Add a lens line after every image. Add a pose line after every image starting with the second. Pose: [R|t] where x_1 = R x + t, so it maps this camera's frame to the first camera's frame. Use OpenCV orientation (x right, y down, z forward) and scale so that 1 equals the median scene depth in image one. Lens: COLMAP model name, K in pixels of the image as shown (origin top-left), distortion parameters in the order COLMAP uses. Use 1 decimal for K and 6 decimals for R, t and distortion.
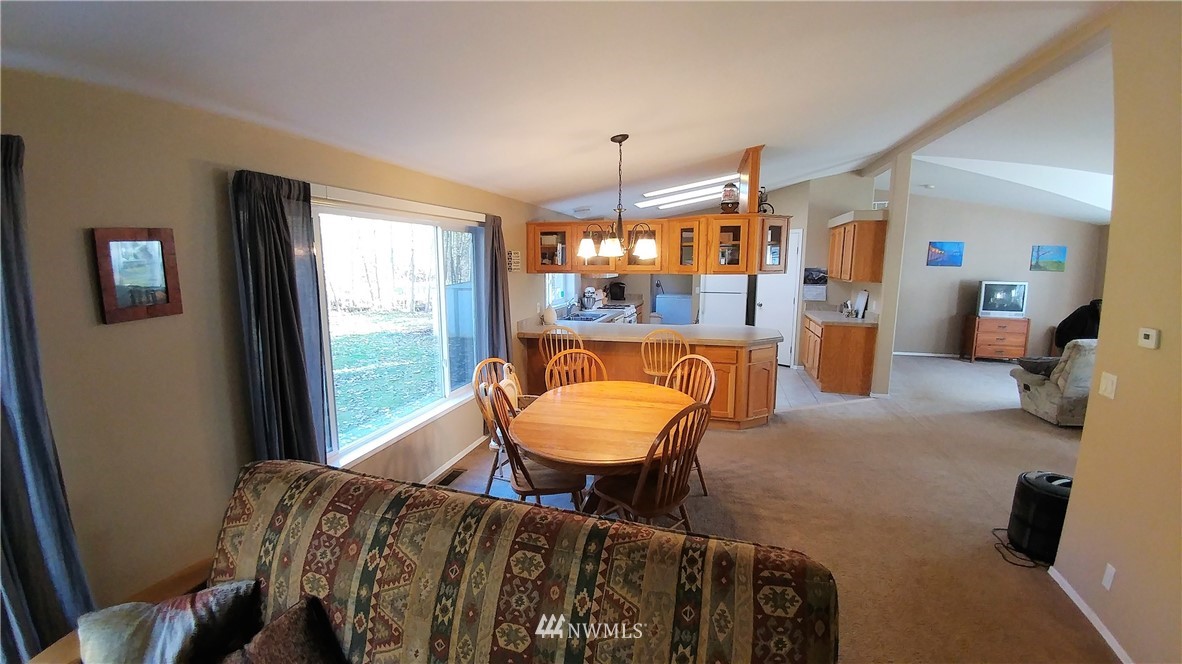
lens RADIAL K [[478.4, 0, 586.3], [0, 478.4, 335.2], [0, 0, 1]] dist [0.018324, -0.039864]
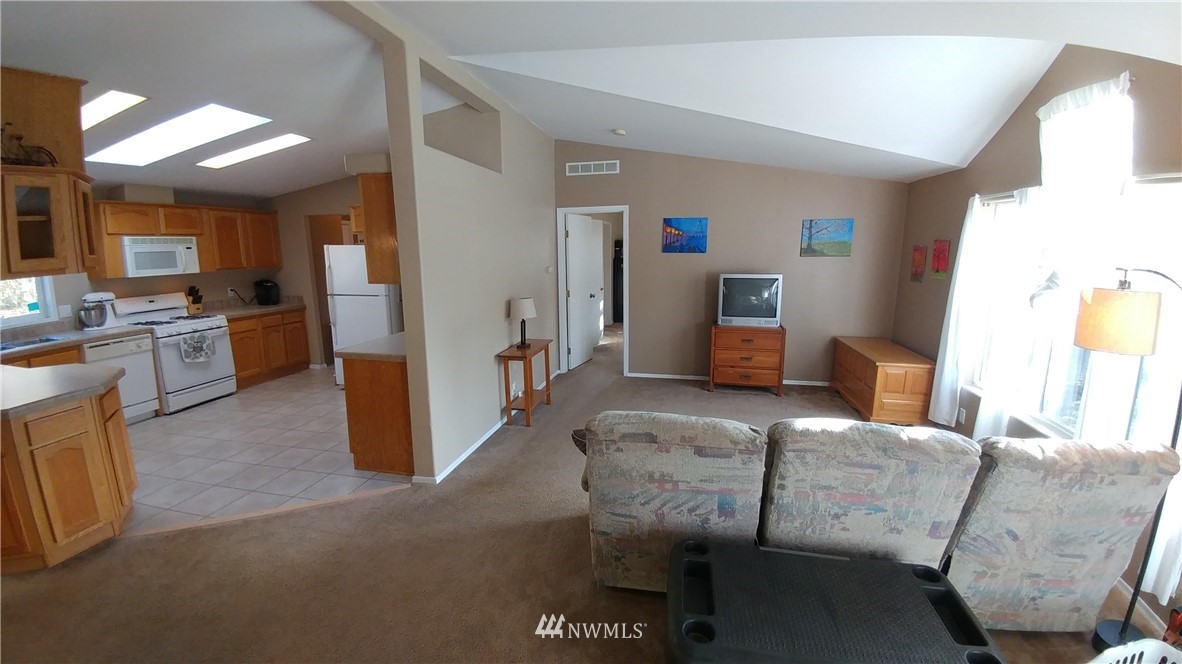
lens RADIAL K [[478.4, 0, 586.3], [0, 478.4, 335.2], [0, 0, 1]] dist [0.018324, -0.039864]
pose [[0.998365, -0.017992, 0.054254, 0.603376], [0.016595, 0.999522, 0.026091, -0.046618], [-0.054697, -0.025148, 0.998186, 0.318327]]
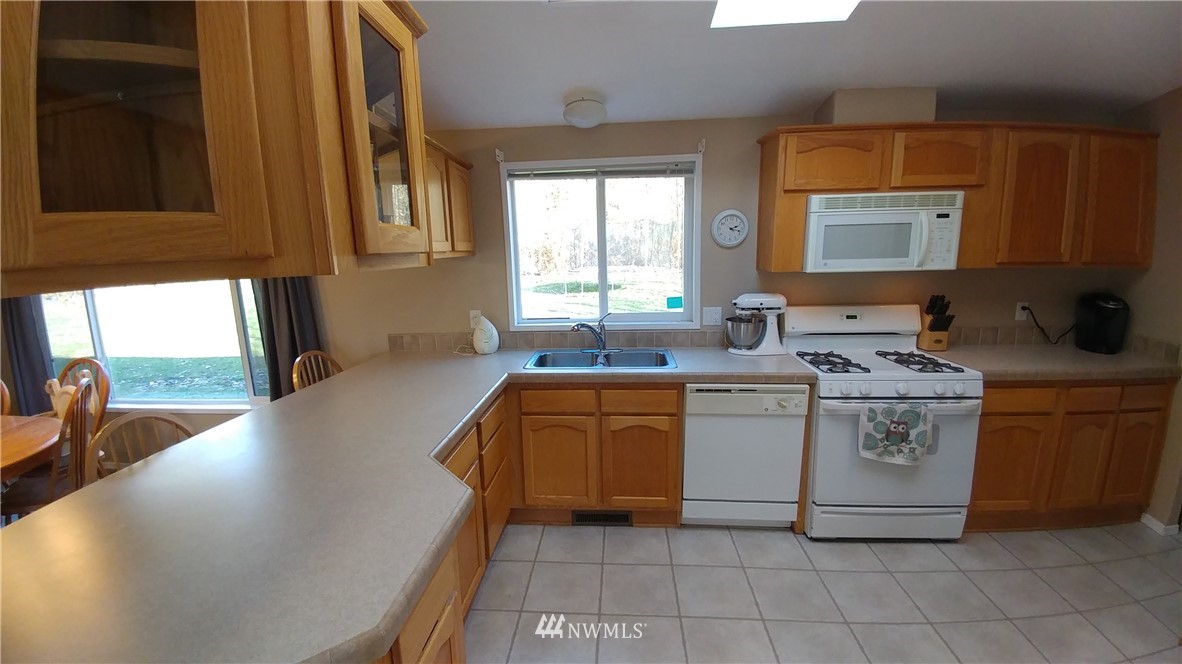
lens RADIAL K [[478.4, 0, 586.3], [0, 478.4, 335.2], [0, 0, 1]] dist [0.018324, -0.039864]
pose [[0.199646, 0.173174, -0.964444, 0.342519], [-0.125085, 0.980711, 0.150202, -0.103915], [0.971851, 0.090650, 0.217456, 0.744867]]
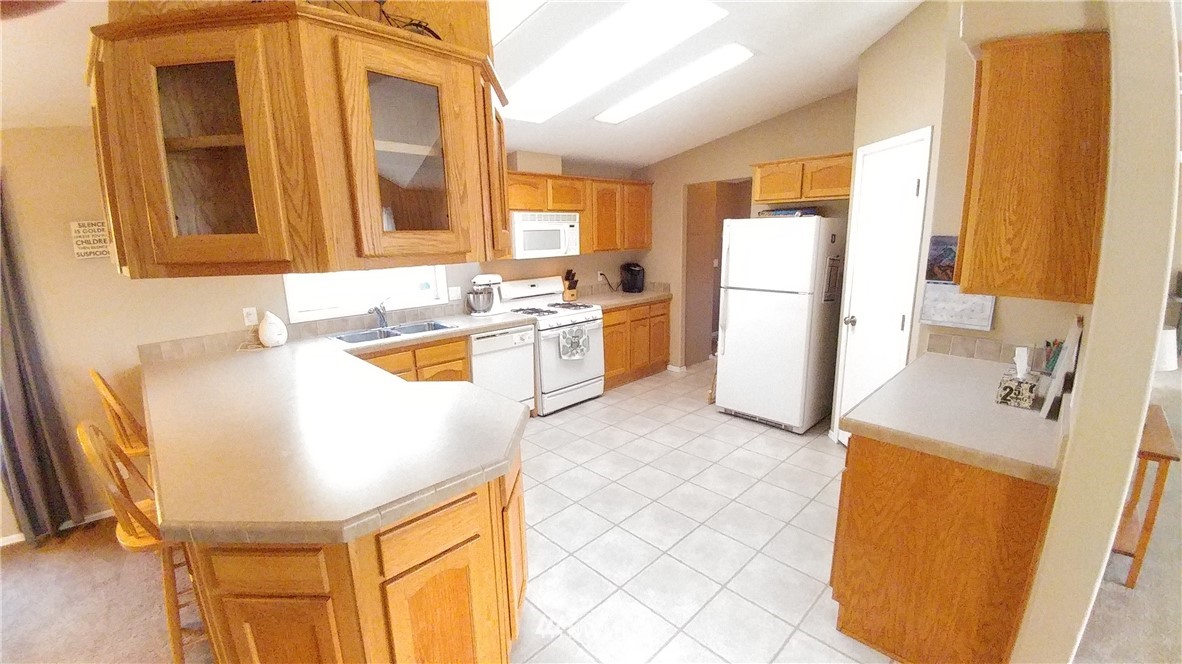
lens RADIAL K [[478.4, 0, 586.3], [0, 478.4, 335.2], [0, 0, 1]] dist [0.018324, -0.039864]
pose [[0.866303, 0.083767, -0.492445, 0.391363], [-0.052016, 0.995607, 0.077851, -0.075694], [0.496803, -0.041828, 0.866855, 0.520440]]
